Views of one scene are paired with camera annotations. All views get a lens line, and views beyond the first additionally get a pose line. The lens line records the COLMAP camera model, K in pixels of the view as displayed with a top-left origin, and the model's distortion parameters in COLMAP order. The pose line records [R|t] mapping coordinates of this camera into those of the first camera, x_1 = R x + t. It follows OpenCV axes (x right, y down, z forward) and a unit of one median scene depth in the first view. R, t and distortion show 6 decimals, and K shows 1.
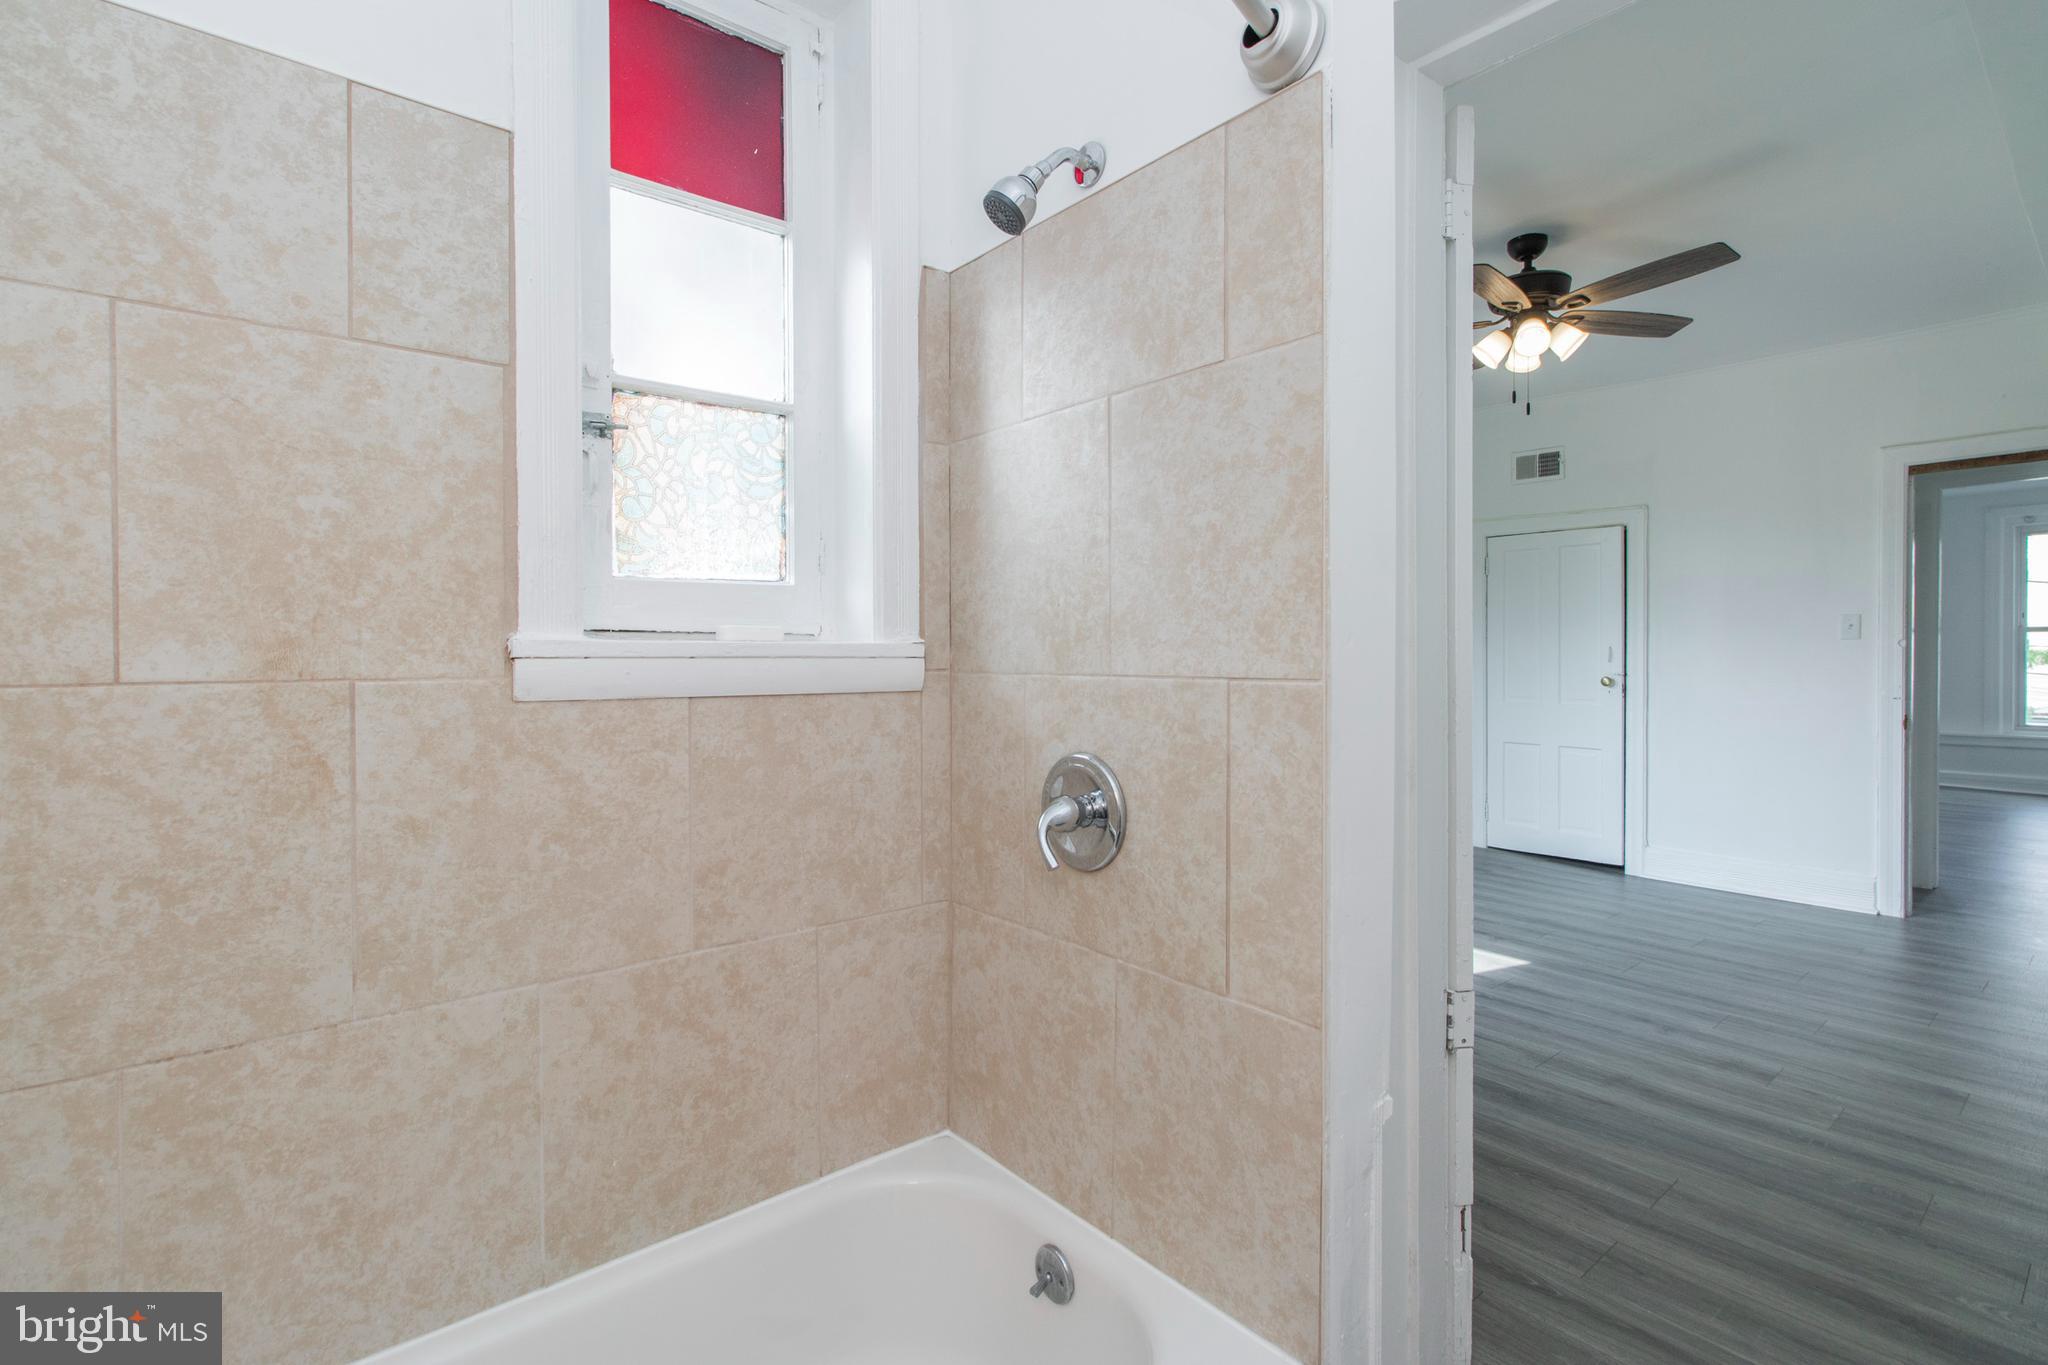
lens RADIAL K [[960.3, 0, 1029.3], [0, 960.3, 658.5], [0, 0, 1]] dist [0.001099, -0.000221]
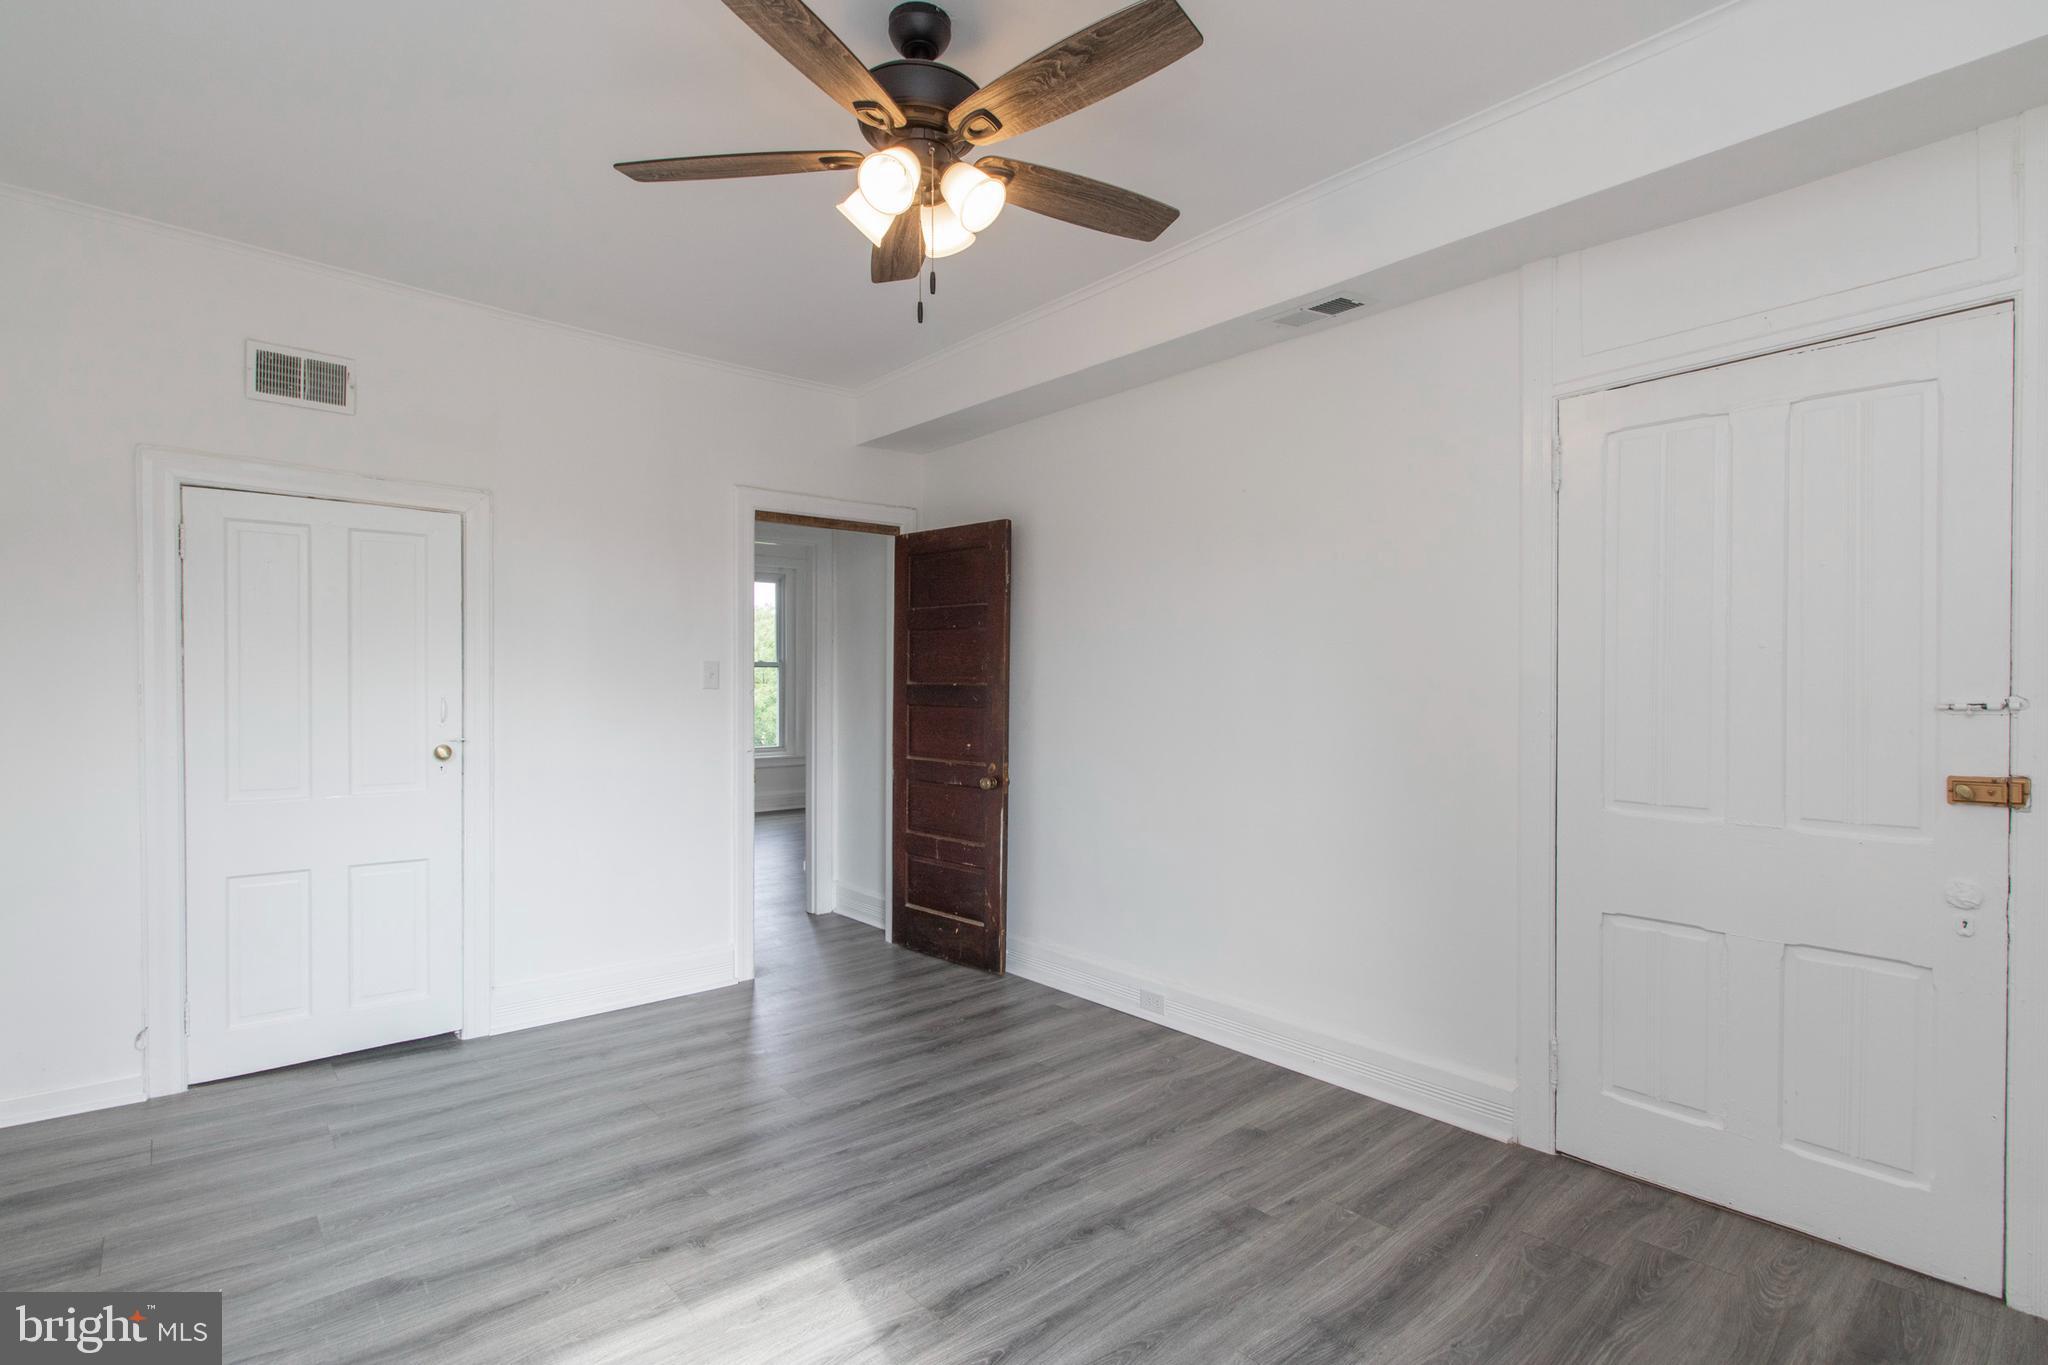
lens RADIAL K [[970.1, 0, 1021.9], [0, 970.1, 685.6], [0, 0, 1]] dist [0.007074, -0.000004]
pose [[-0.010047, -0.001902, 0.999948, -0.229770], [0.003464, 0.999992, 0.001936, -0.090978], [-0.999944, 0.003483, -0.010041, 2.677956]]
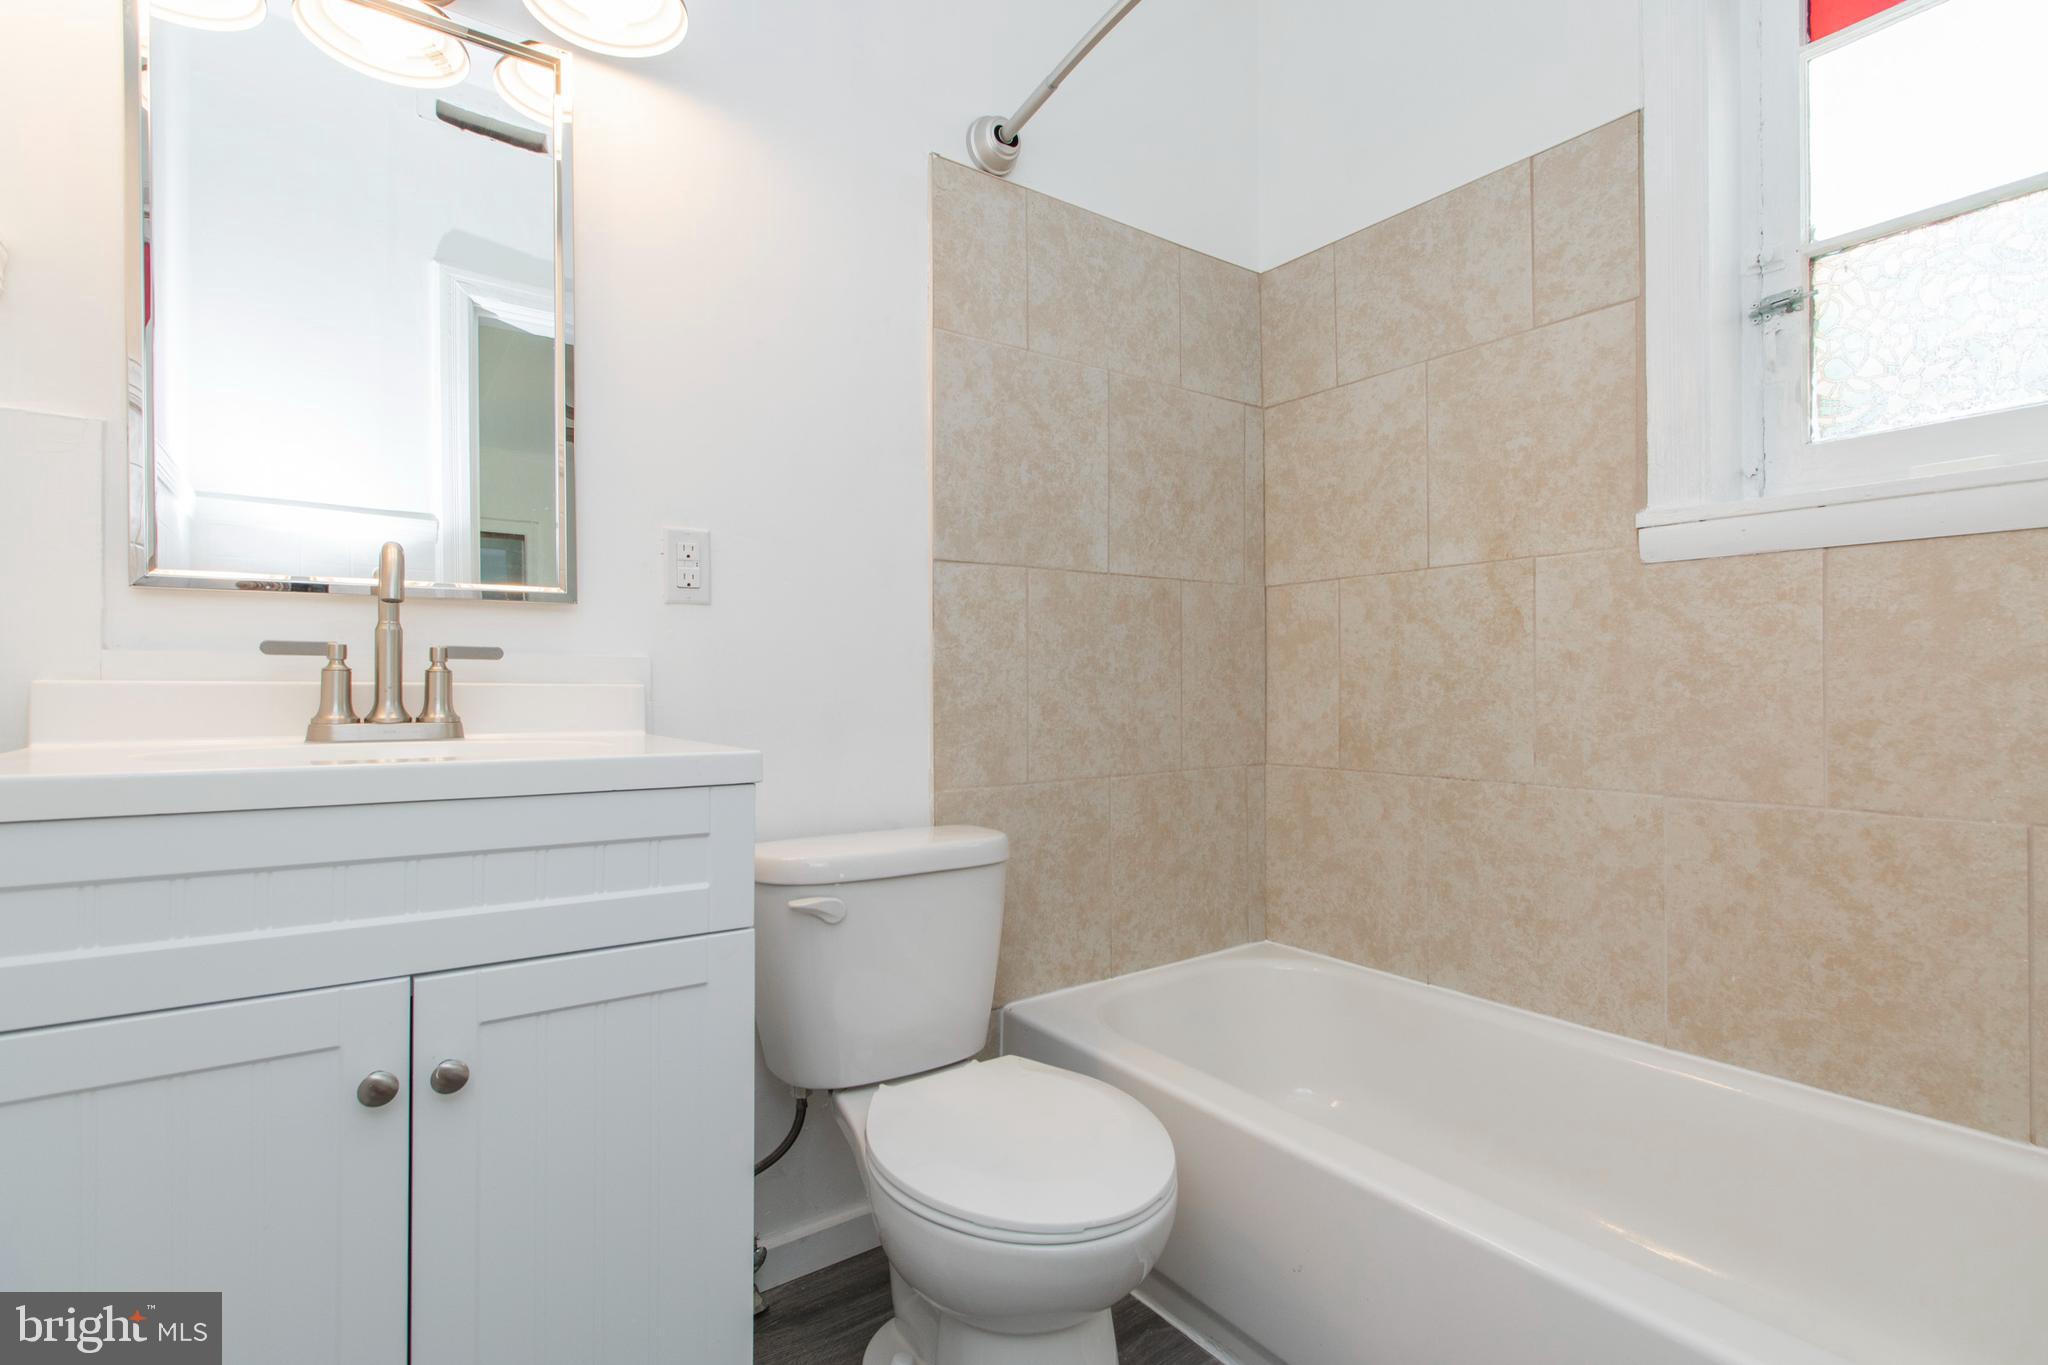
lens RADIAL K [[966.8, 0, 997.1], [0, 966.8, 685.6], [0, 0, 1]] dist [0.002428, 0.000365]
pose [[-0.098888, 0.003443, -0.995093, 0.781932], [-0.000091, 0.999994, 0.003469, 0.194370], [0.995099, 0.000433, -0.098887, 0.282223]]
